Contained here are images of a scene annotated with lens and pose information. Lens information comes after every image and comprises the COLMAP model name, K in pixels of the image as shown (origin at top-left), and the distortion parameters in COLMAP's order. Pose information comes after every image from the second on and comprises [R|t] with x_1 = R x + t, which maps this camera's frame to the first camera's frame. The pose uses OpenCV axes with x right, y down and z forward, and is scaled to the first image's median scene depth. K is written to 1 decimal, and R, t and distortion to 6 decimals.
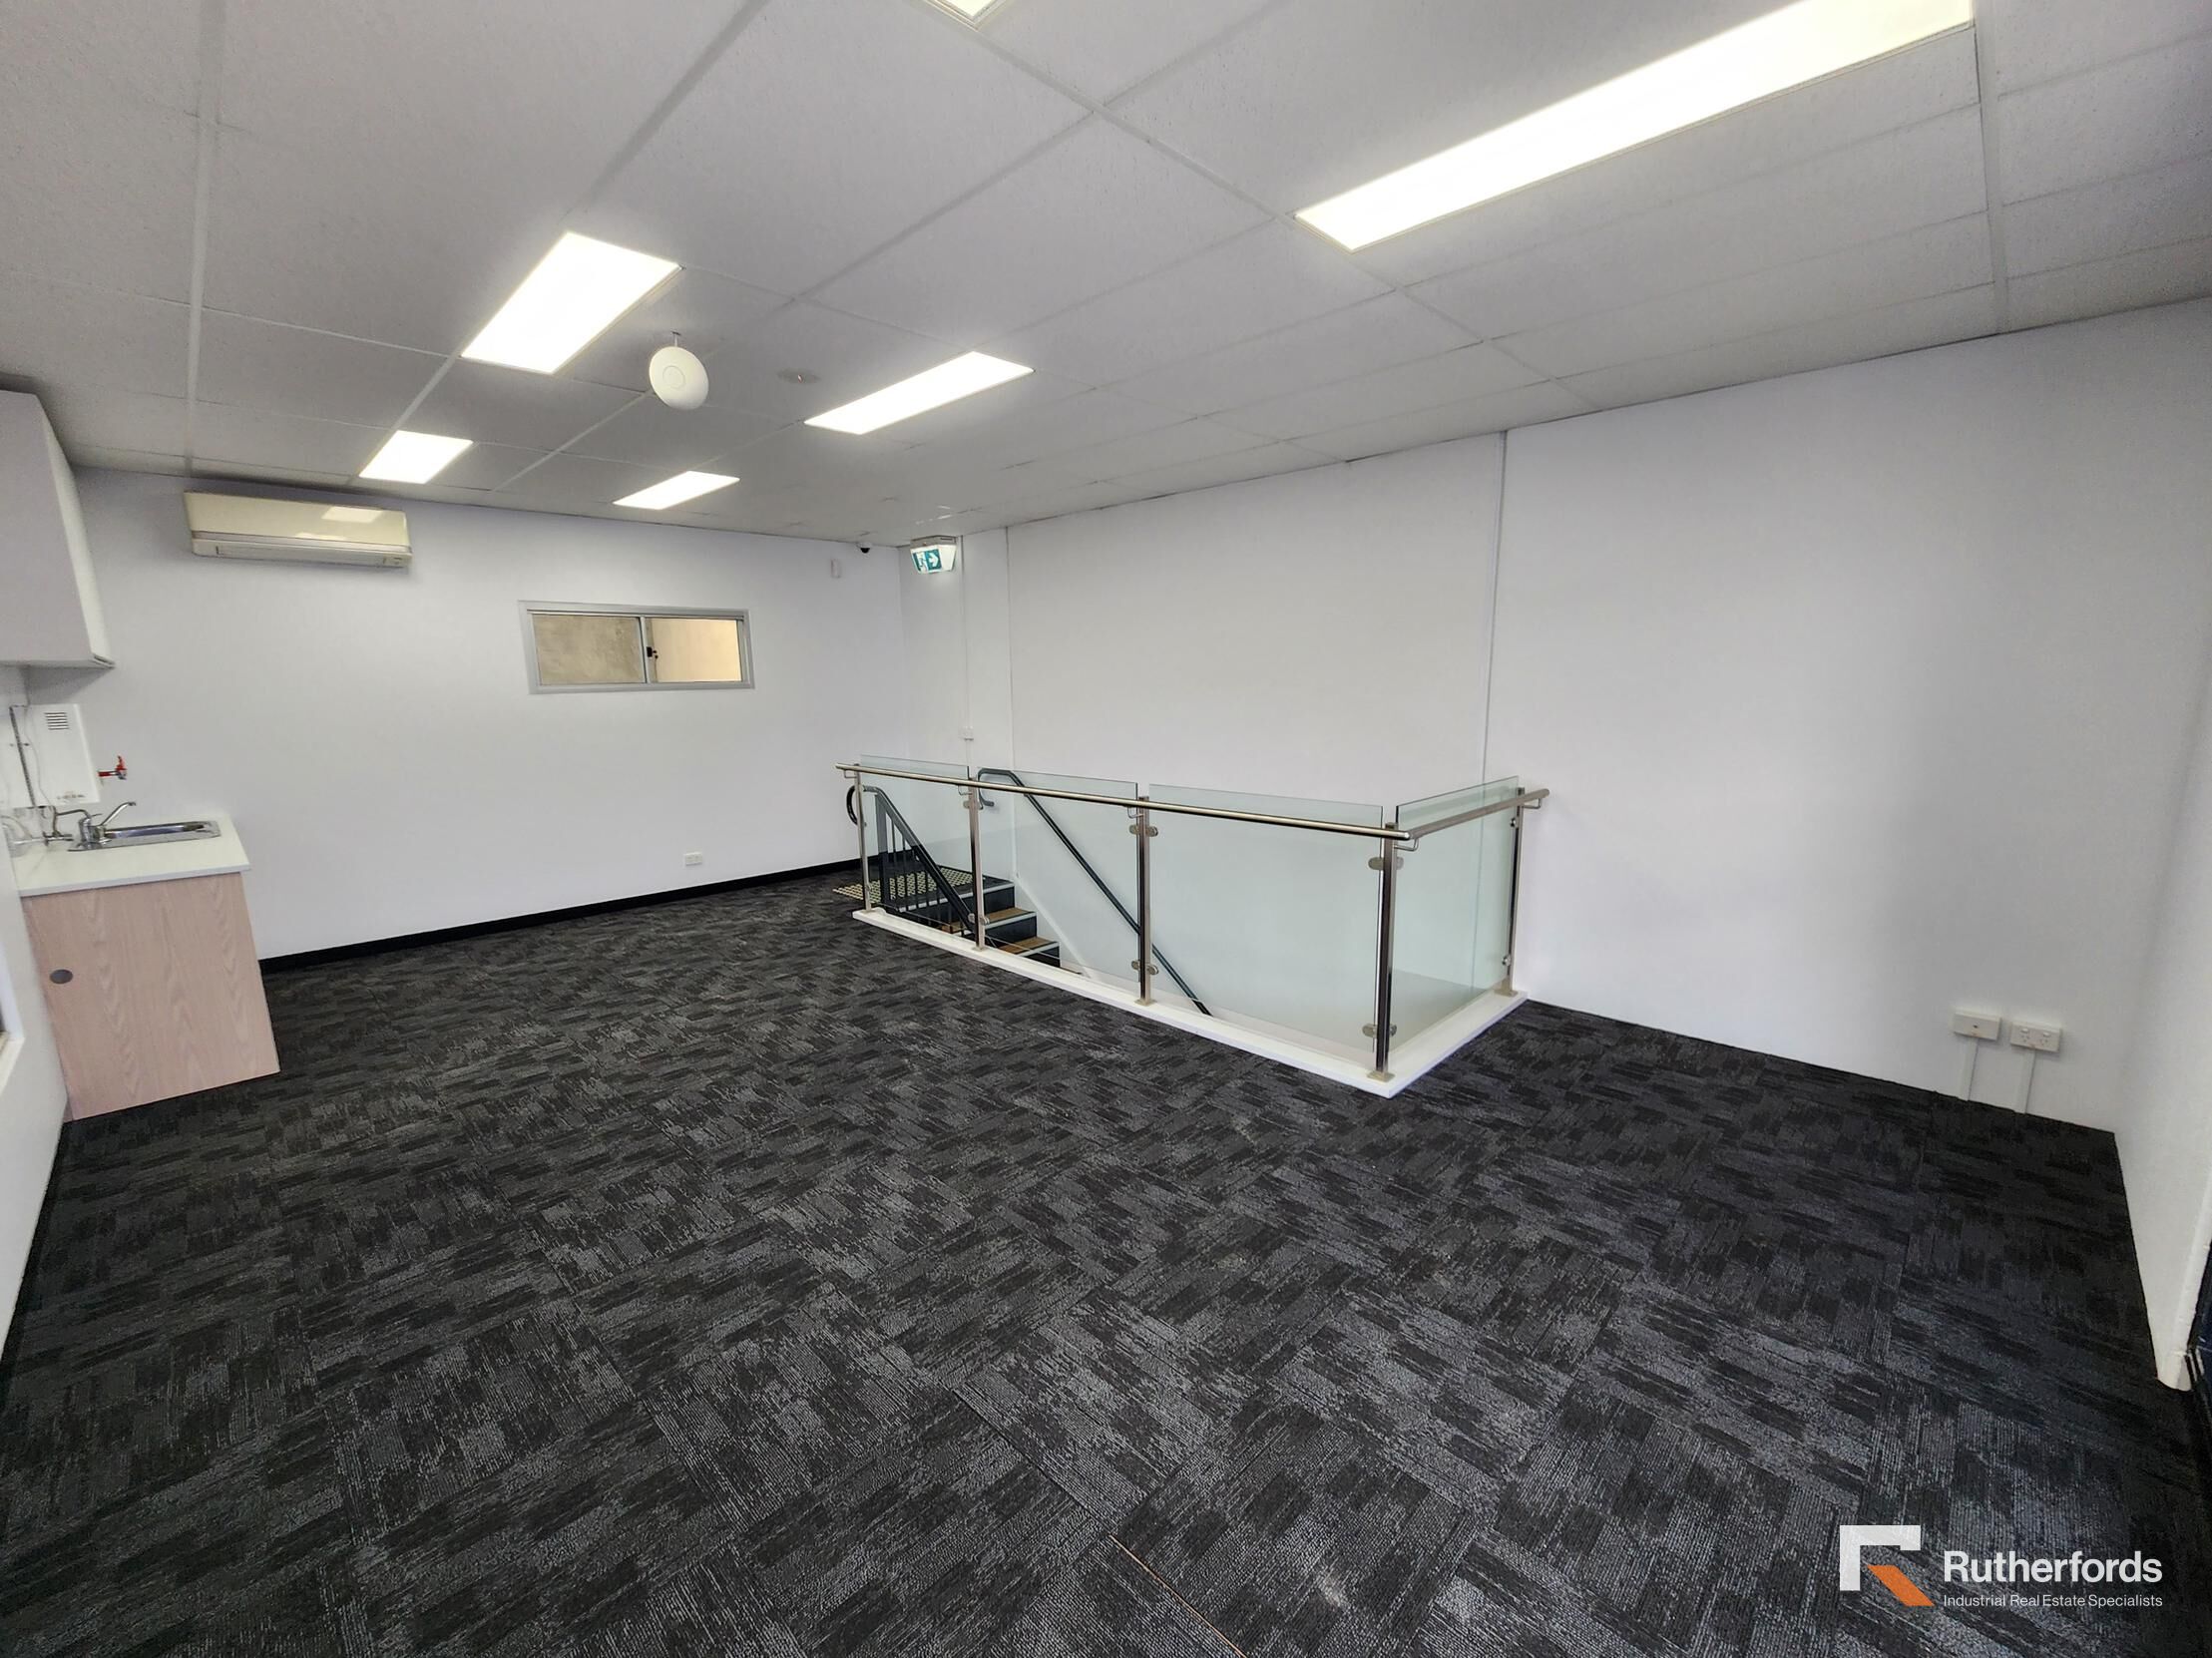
lens RADIAL K [[909.0, 0, 1105.8], [0, 909.0, 834.5], [0, 0, 1]] dist [0.000382, -0.000493]
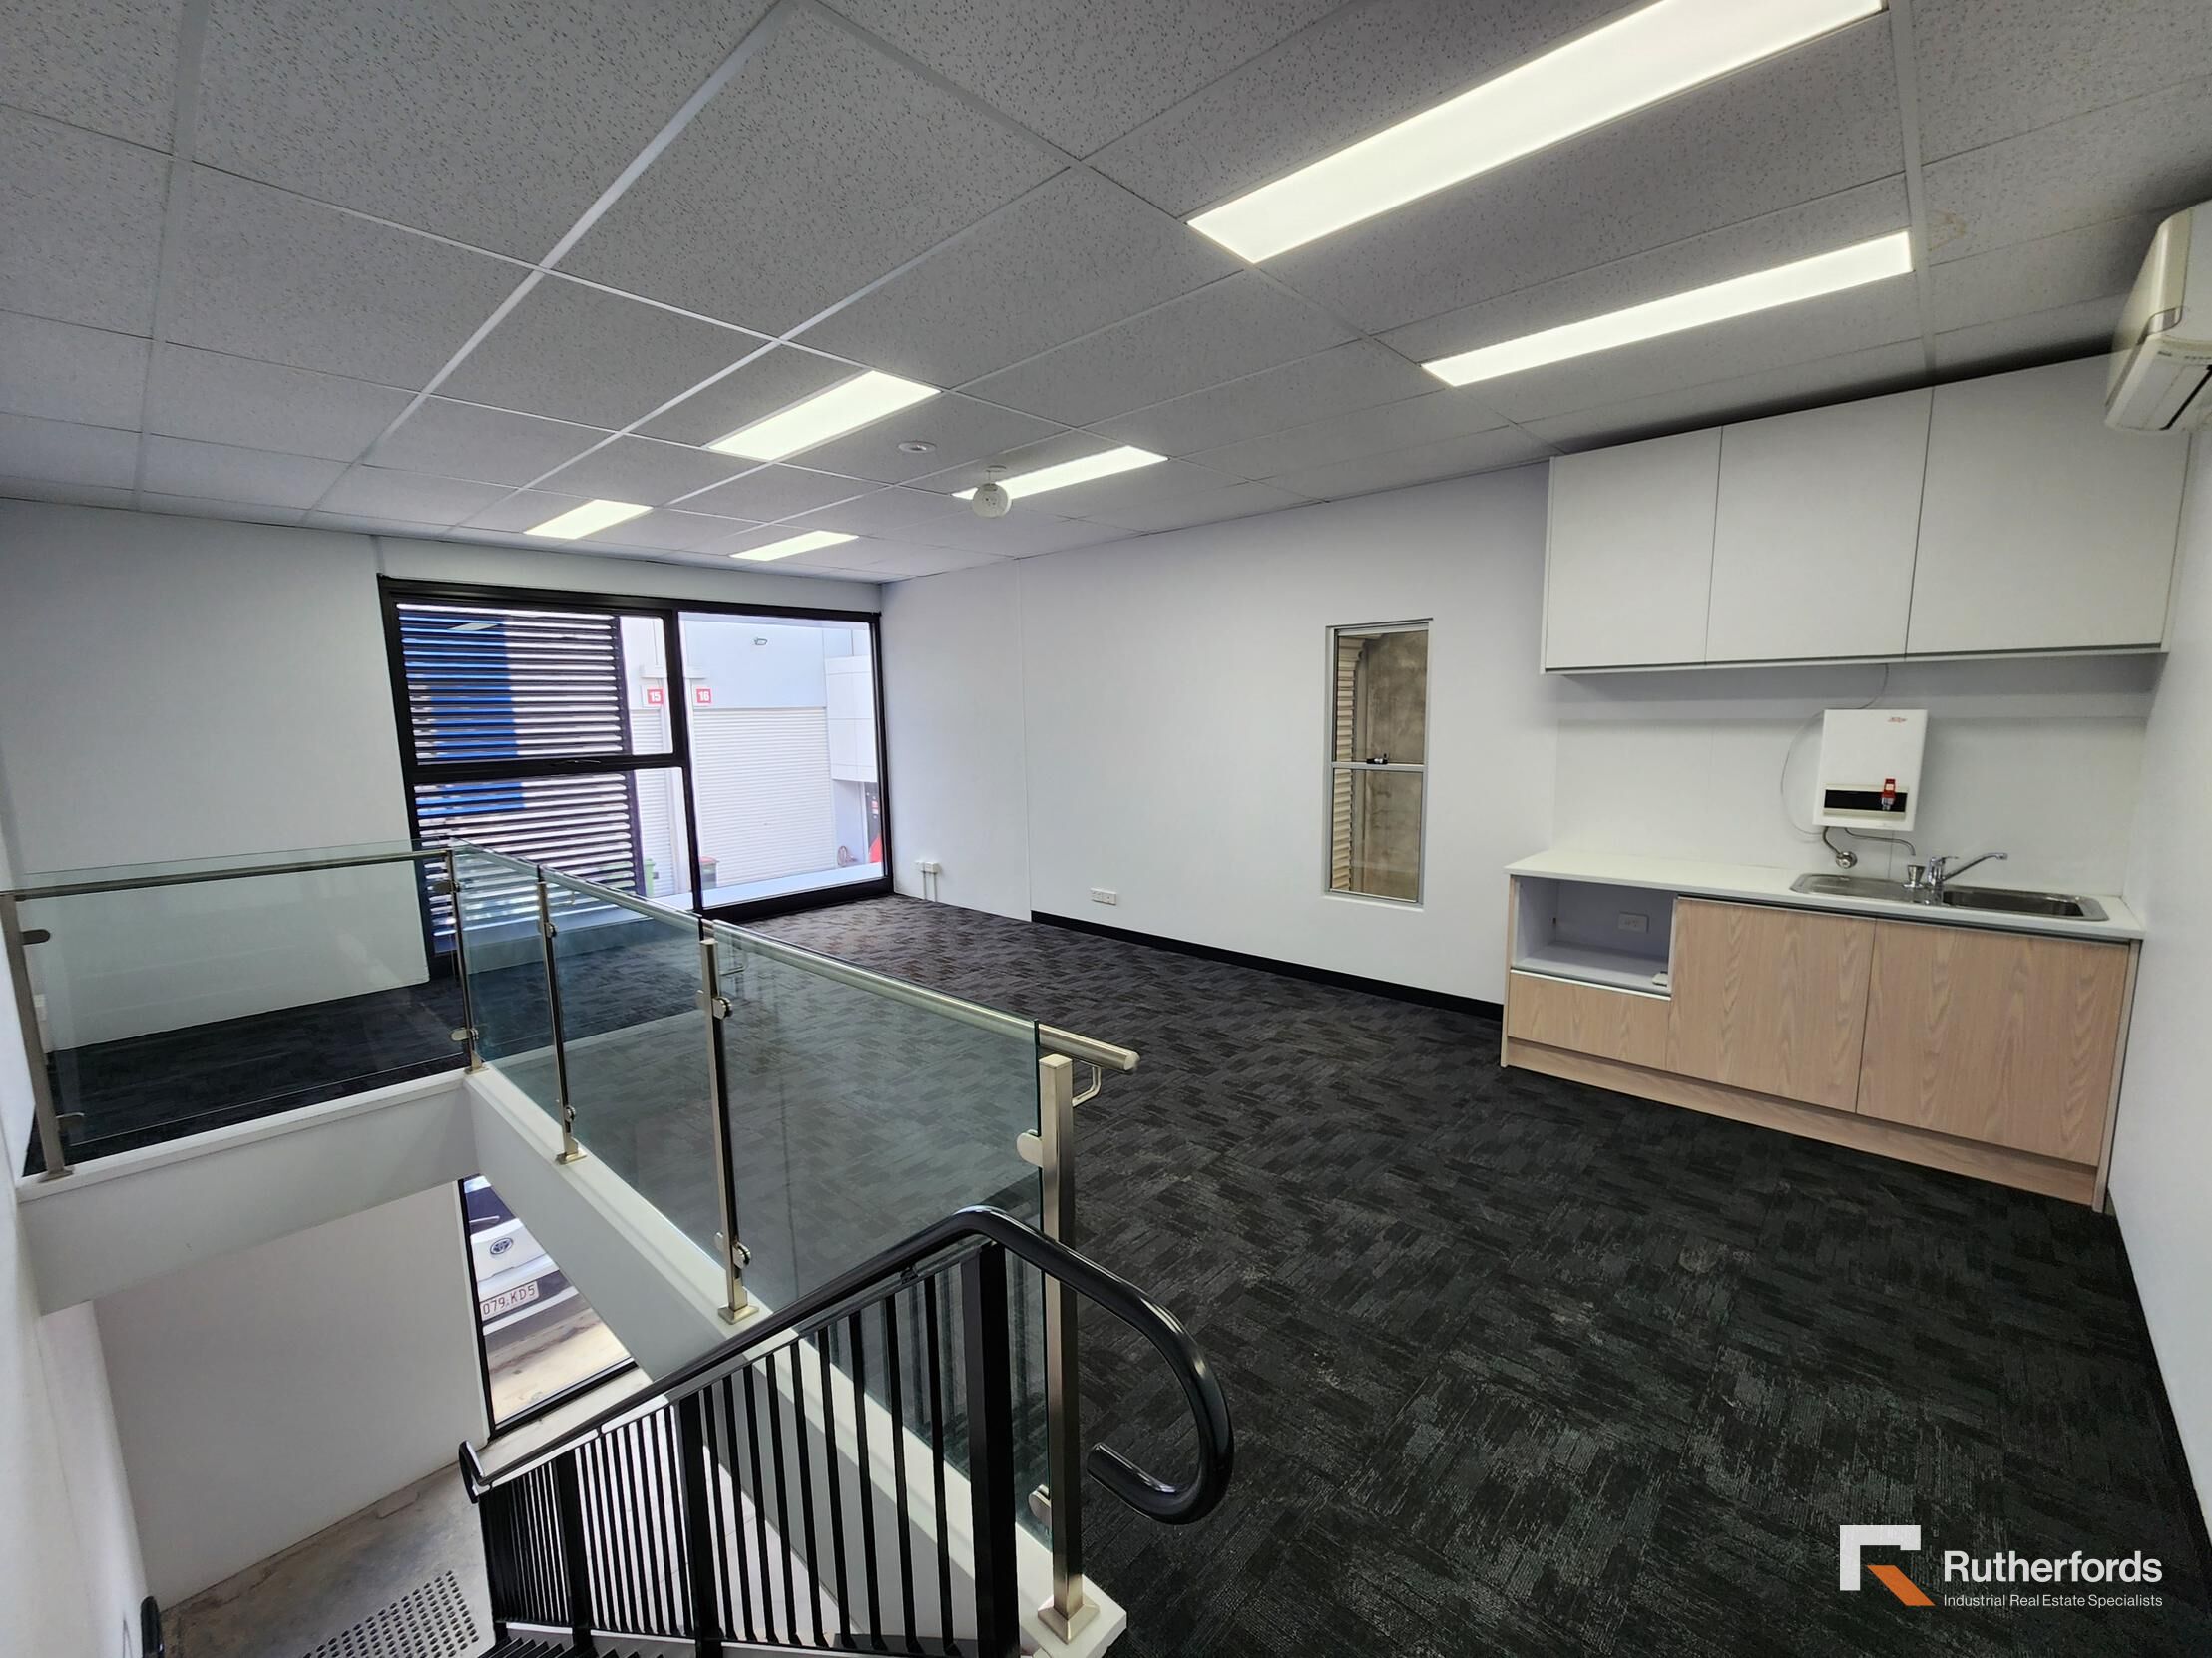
lens RADIAL K [[909.0, 0, 1108.3], [0, 909.0, 836.2], [0, 0, 1]] dist [0.000382, -0.000493]
pose [[-0.998865, 0.036601, -0.030474, -0.410743], [0.025336, 0.950154, 0.310750, -0.302449], [0.040329, 0.309625, -0.950003, 1.765420]]
